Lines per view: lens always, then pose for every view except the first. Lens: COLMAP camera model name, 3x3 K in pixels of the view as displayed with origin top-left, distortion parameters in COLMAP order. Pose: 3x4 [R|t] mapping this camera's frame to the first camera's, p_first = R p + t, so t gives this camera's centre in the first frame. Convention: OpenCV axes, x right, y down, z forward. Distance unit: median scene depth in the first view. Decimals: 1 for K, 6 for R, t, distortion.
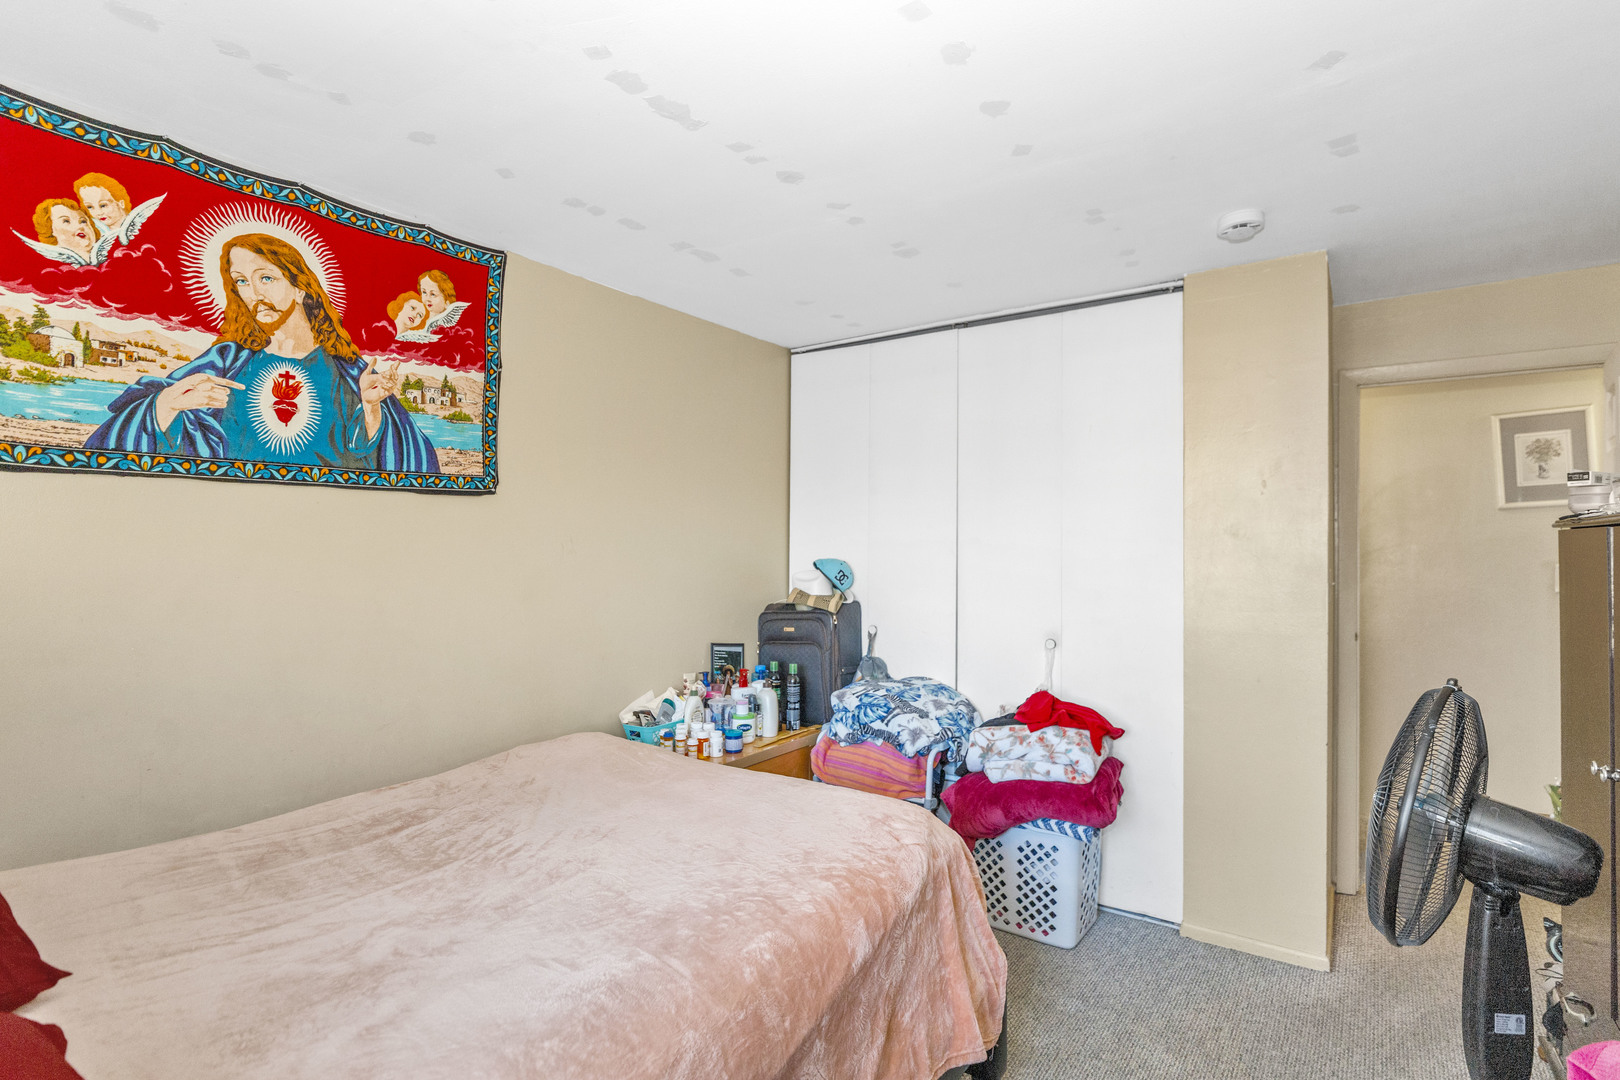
lens RADIAL K [[785.8, 0, 814.9], [0, 785.8, 541.7], [0, 0, 1]] dist [0.000535, 0.000809]
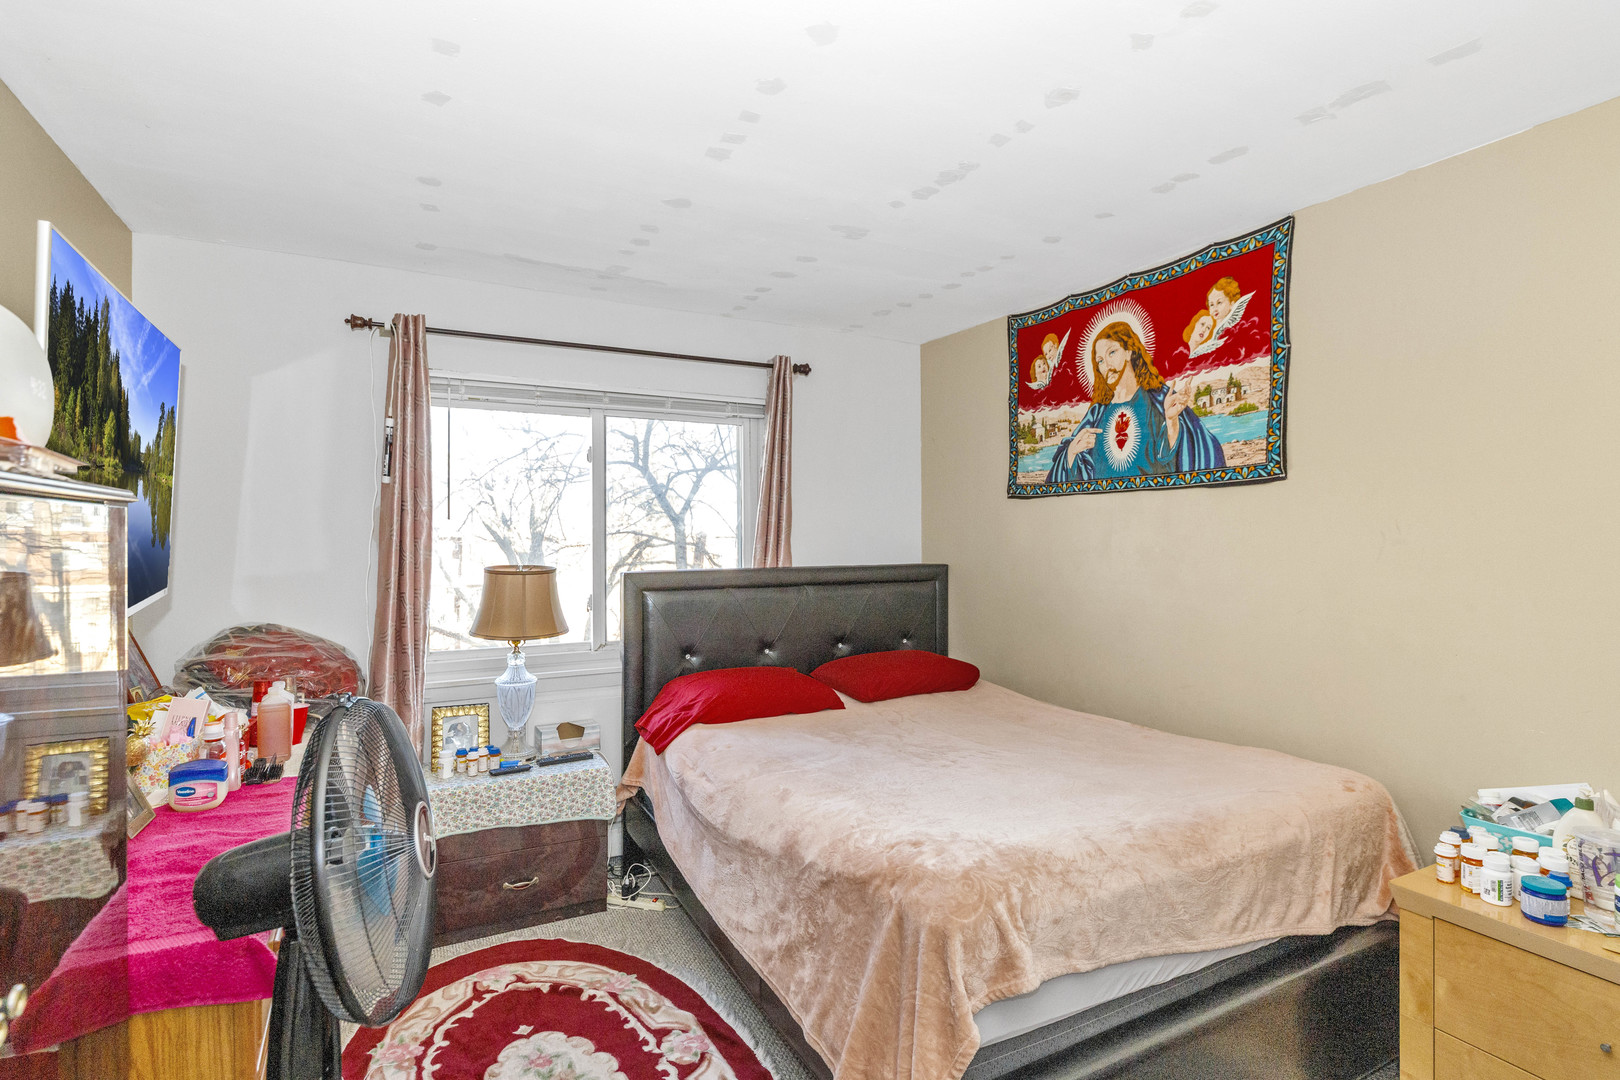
lens RADIAL K [[785.8, 0, 816.4], [0, 785.8, 538.1], [0, 0, 1]] dist [0.000535, 0.000809]
pose [[-0.445395, 0.000021, -0.895334, 0.782587], [0.003832, 0.999991, -0.001882, 0.010183], [0.895326, -0.004269, -0.445391, 1.053427]]
